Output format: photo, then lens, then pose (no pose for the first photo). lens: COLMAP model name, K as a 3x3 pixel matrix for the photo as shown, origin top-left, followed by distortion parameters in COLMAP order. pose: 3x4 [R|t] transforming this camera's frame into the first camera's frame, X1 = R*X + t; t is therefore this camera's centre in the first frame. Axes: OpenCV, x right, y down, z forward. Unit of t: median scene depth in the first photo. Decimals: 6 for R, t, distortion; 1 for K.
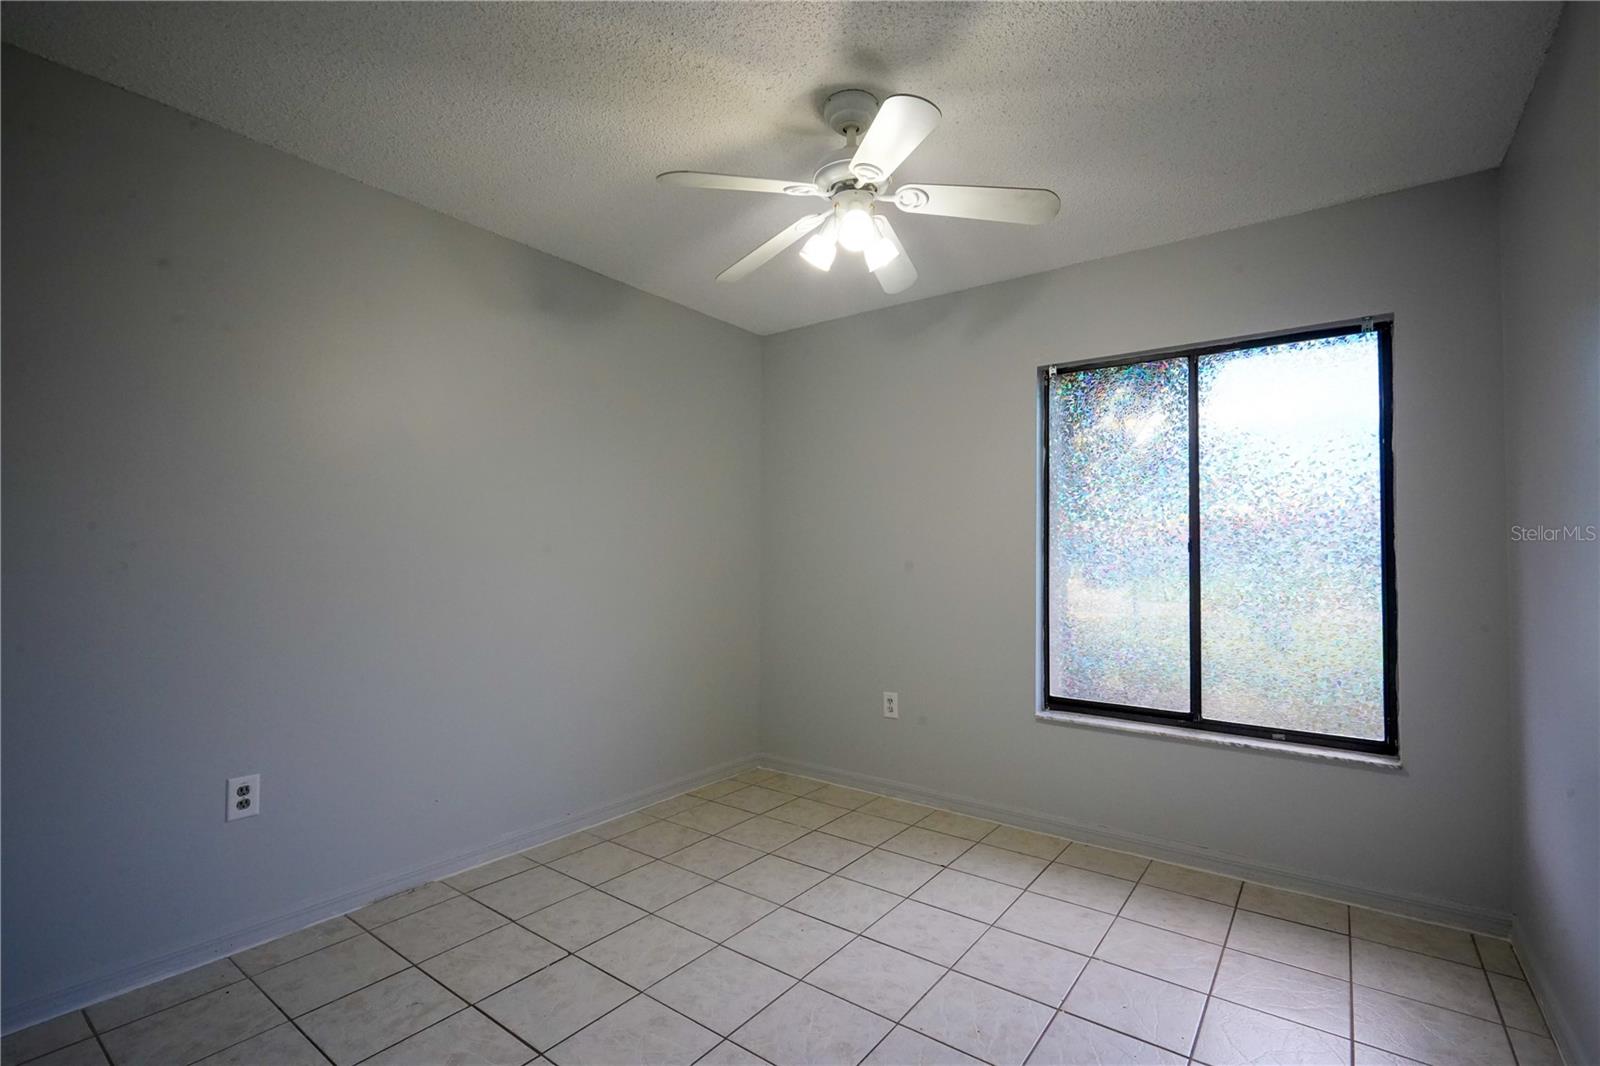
lens RADIAL K [[719.5, 0, 801.4], [0, 719.5, 551.2], [0, 0, 1]] dist [-0.000718, -0.000033]
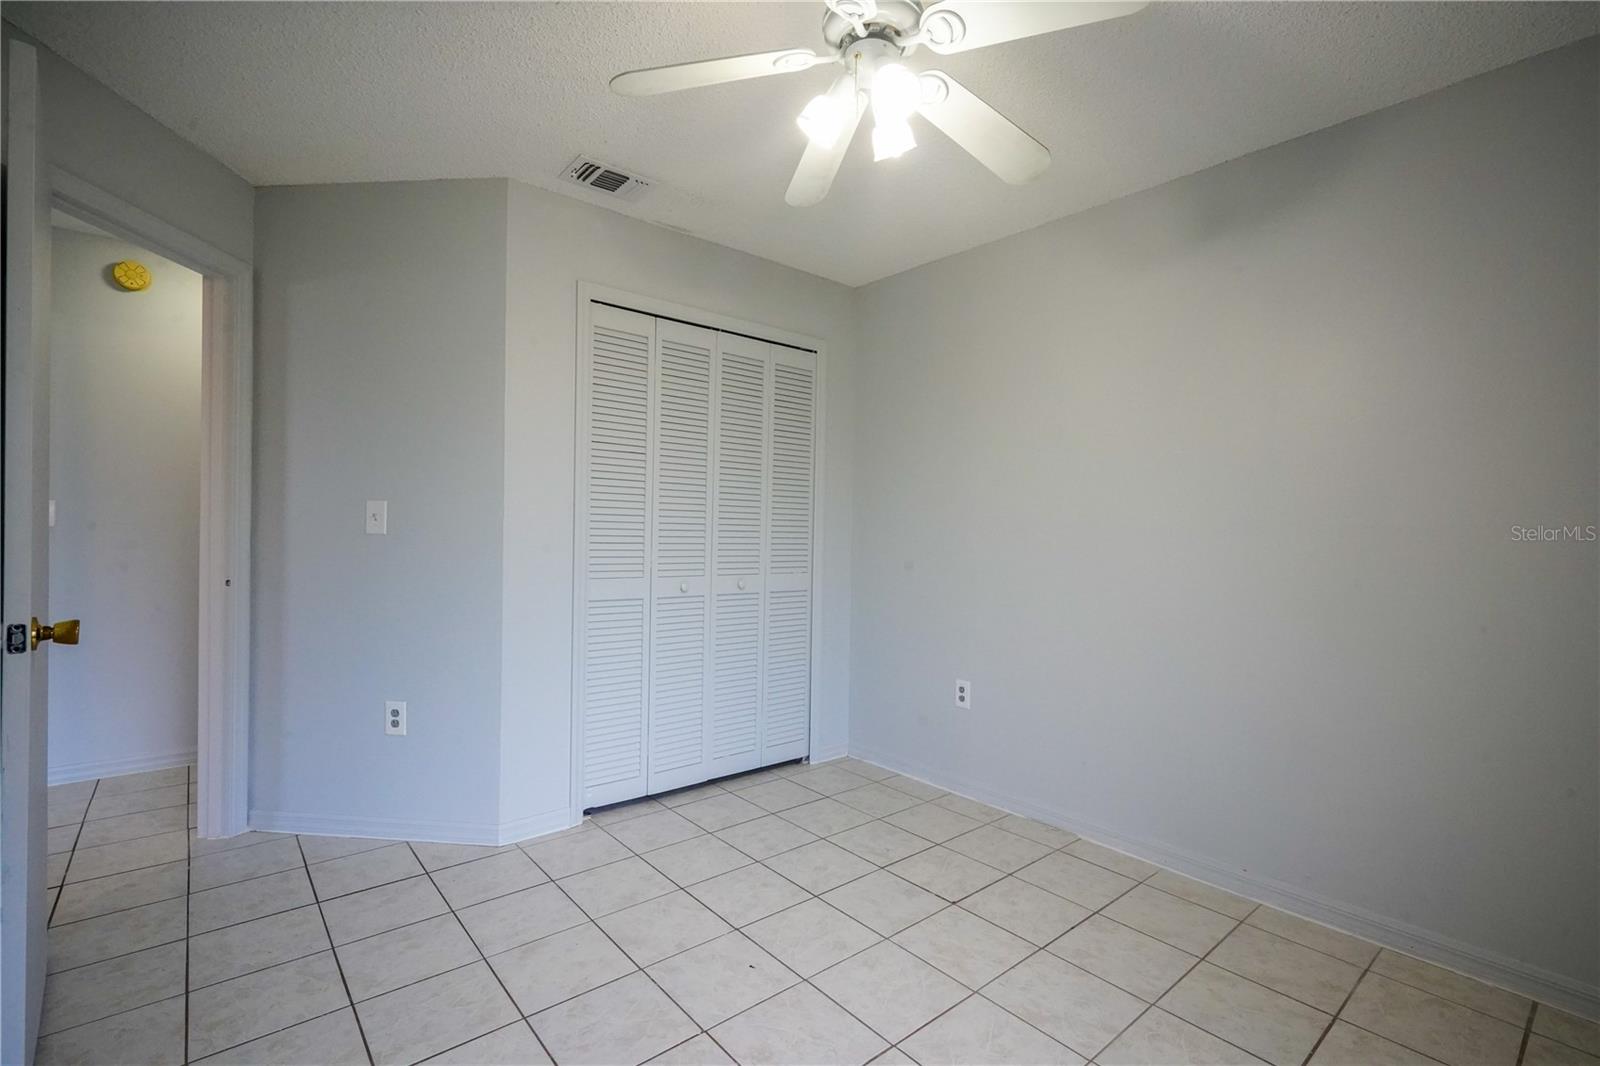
lens RADIAL K [[726.8, 0, 800.0], [0, 726.8, 533.0], [0, 0, 1]] dist [-0.000476, 0.000763]
pose [[-0.225716, -0.002082, -0.974191, 0.758970], [-0.005987, 0.999982, -0.000750, 0.007763], [0.974175, 0.005663, -0.225724, 0.978224]]
